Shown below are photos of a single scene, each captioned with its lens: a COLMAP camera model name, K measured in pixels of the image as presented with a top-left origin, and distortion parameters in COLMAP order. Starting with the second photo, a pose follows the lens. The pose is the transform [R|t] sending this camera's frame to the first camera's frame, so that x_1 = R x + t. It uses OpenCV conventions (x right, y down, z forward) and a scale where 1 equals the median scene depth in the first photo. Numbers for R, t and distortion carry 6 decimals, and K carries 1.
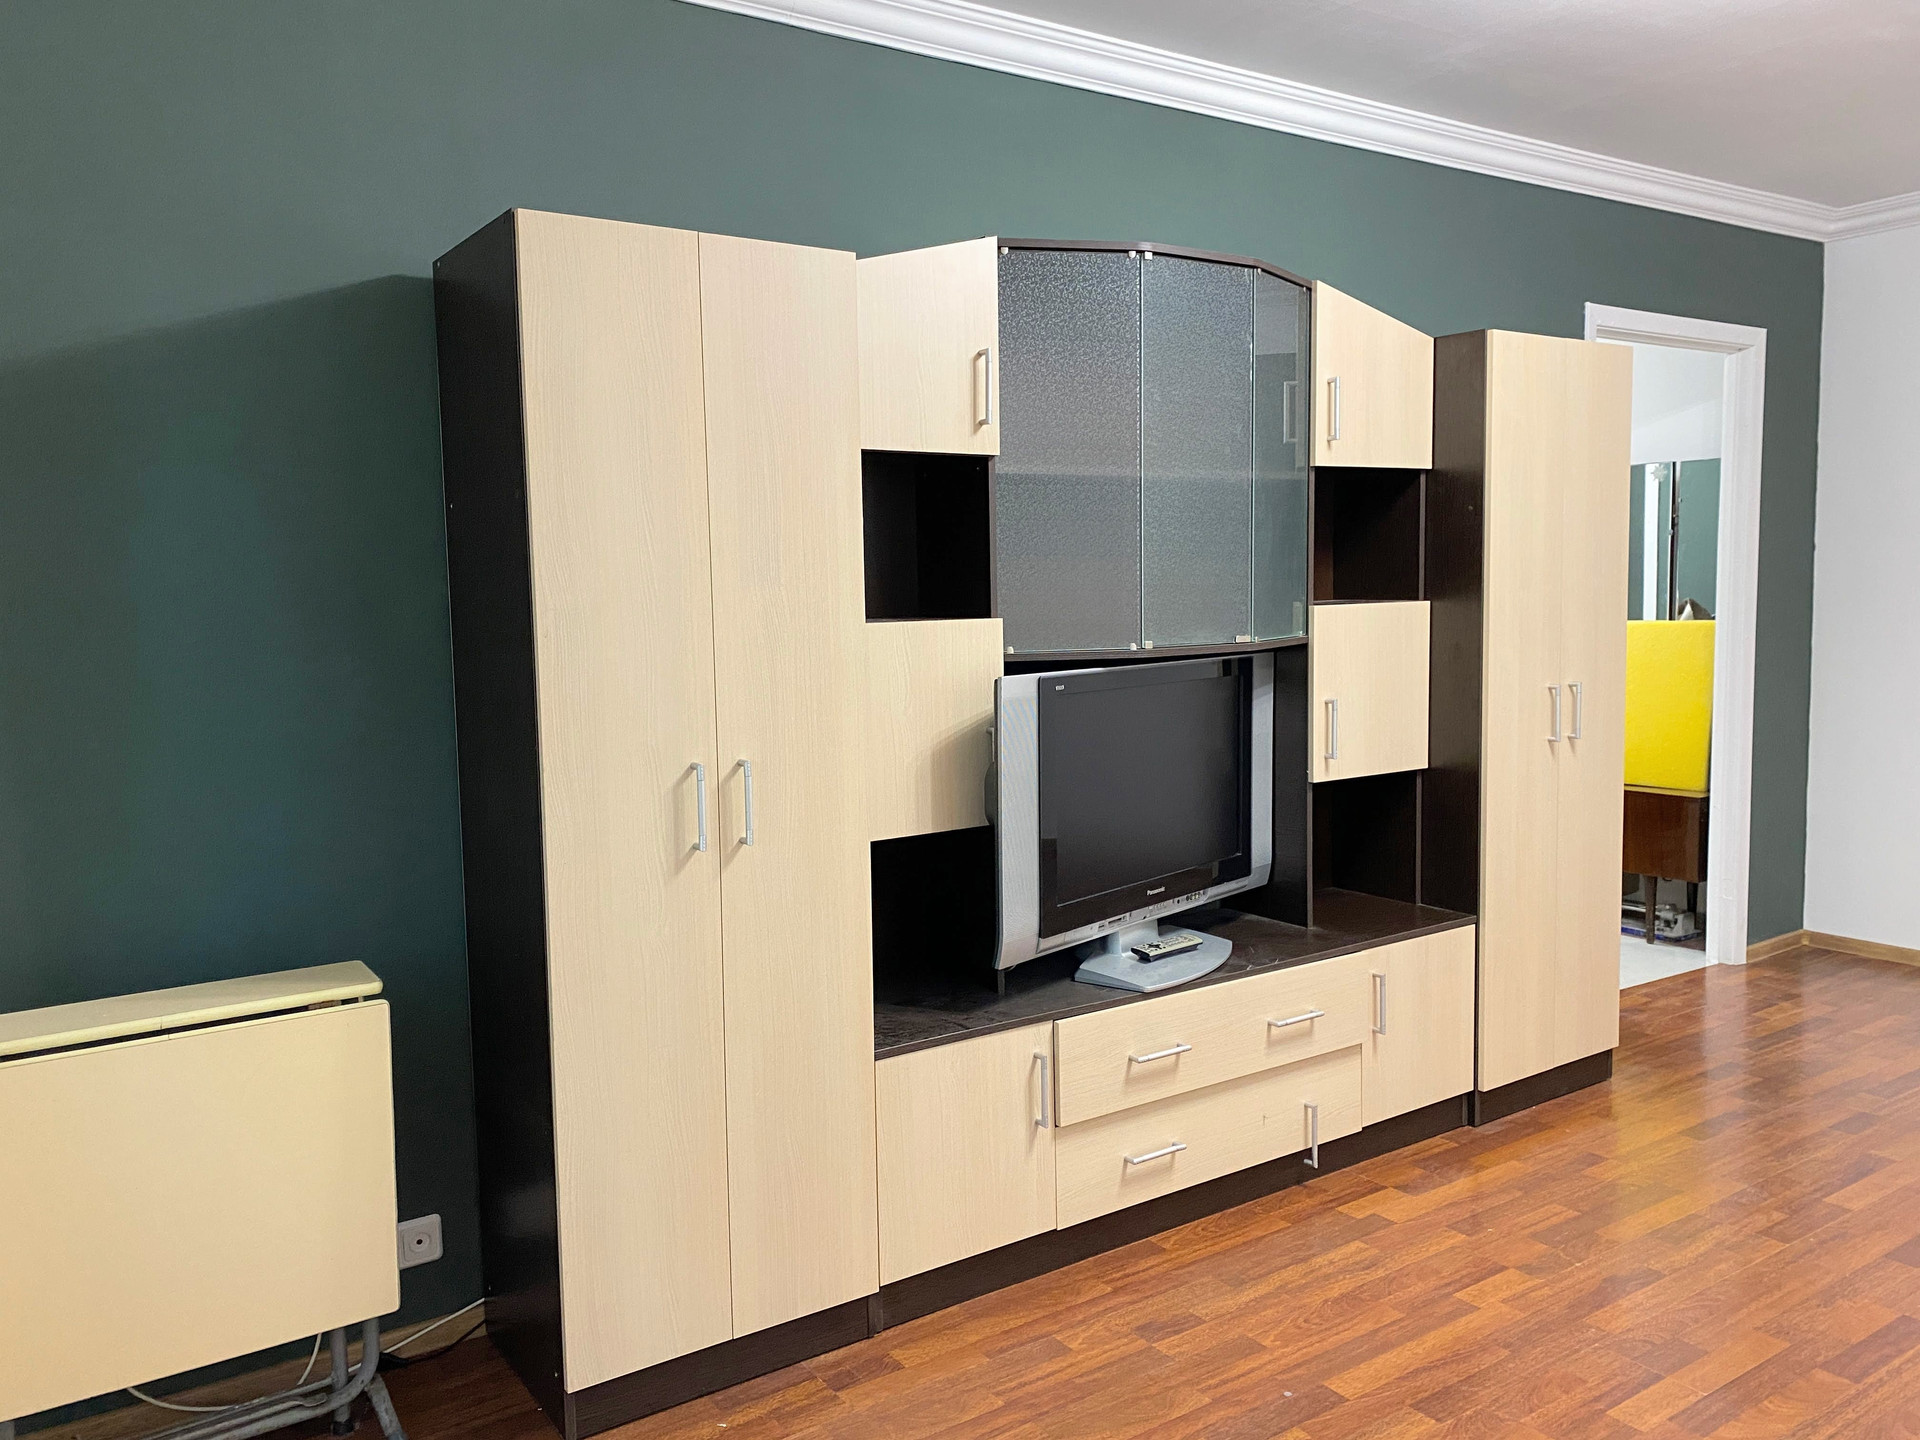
lens RADIAL K [[1451.4, 0, 960.0], [0, 1451.4, 720.0], [0, 0, 1]] dist [0.040244, -0.064492]
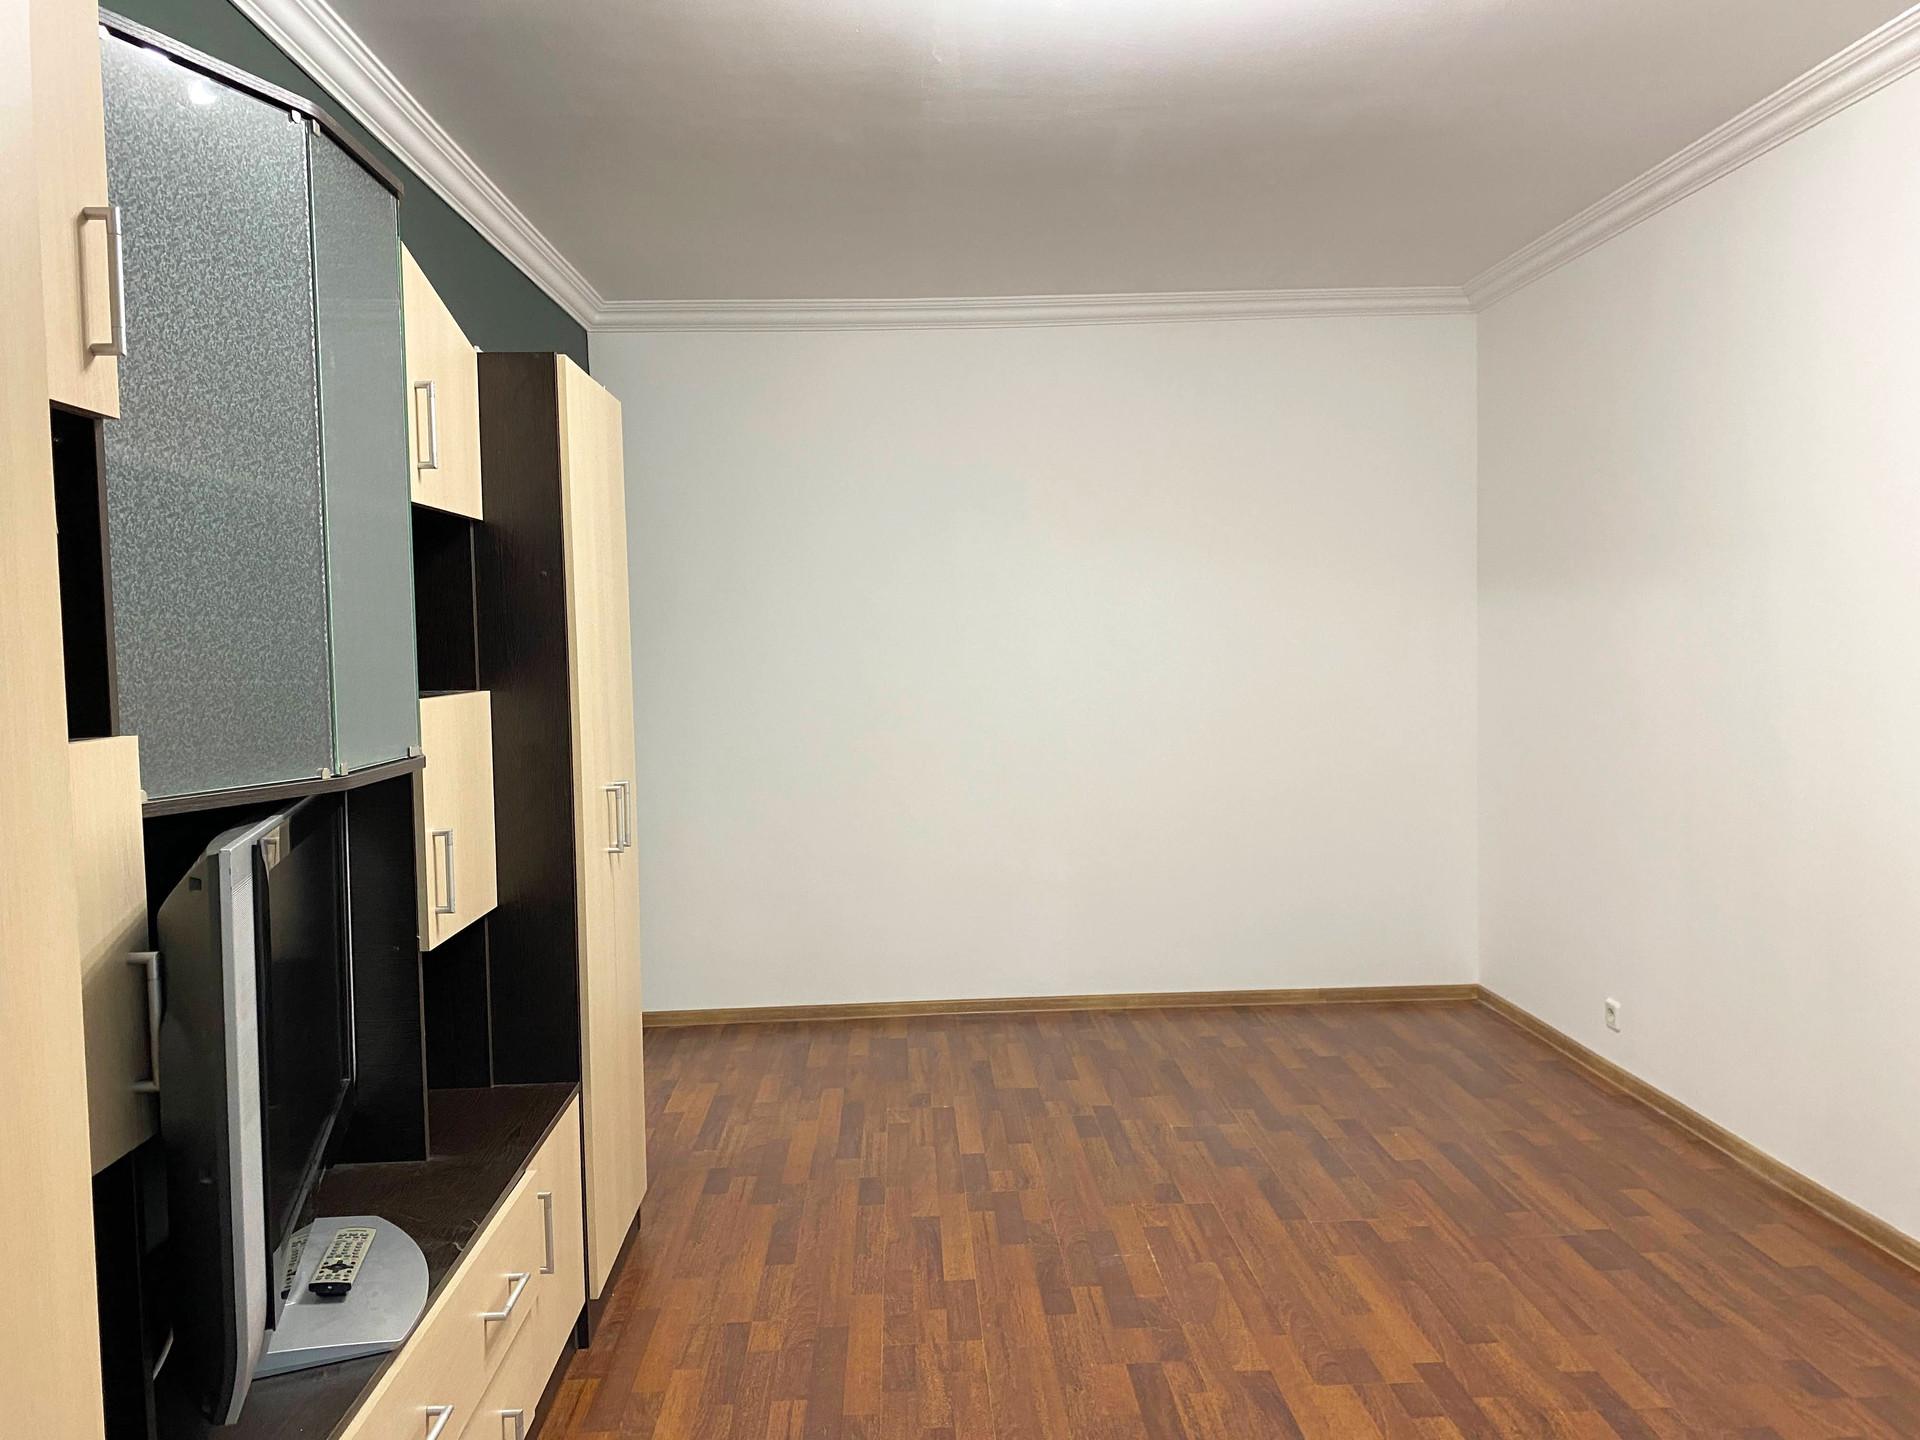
lens RADIAL K [[1451.4, 0, 960.0], [0, 1451.4, 720.0], [0, 0, 1]] dist [0.040244, -0.064492]
pose [[0.513250, -0.036273, 0.857472, -0.254585], [0.088299, 0.996036, -0.010717, -0.042543], [-0.853685, 0.081214, 0.514419, 0.467888]]
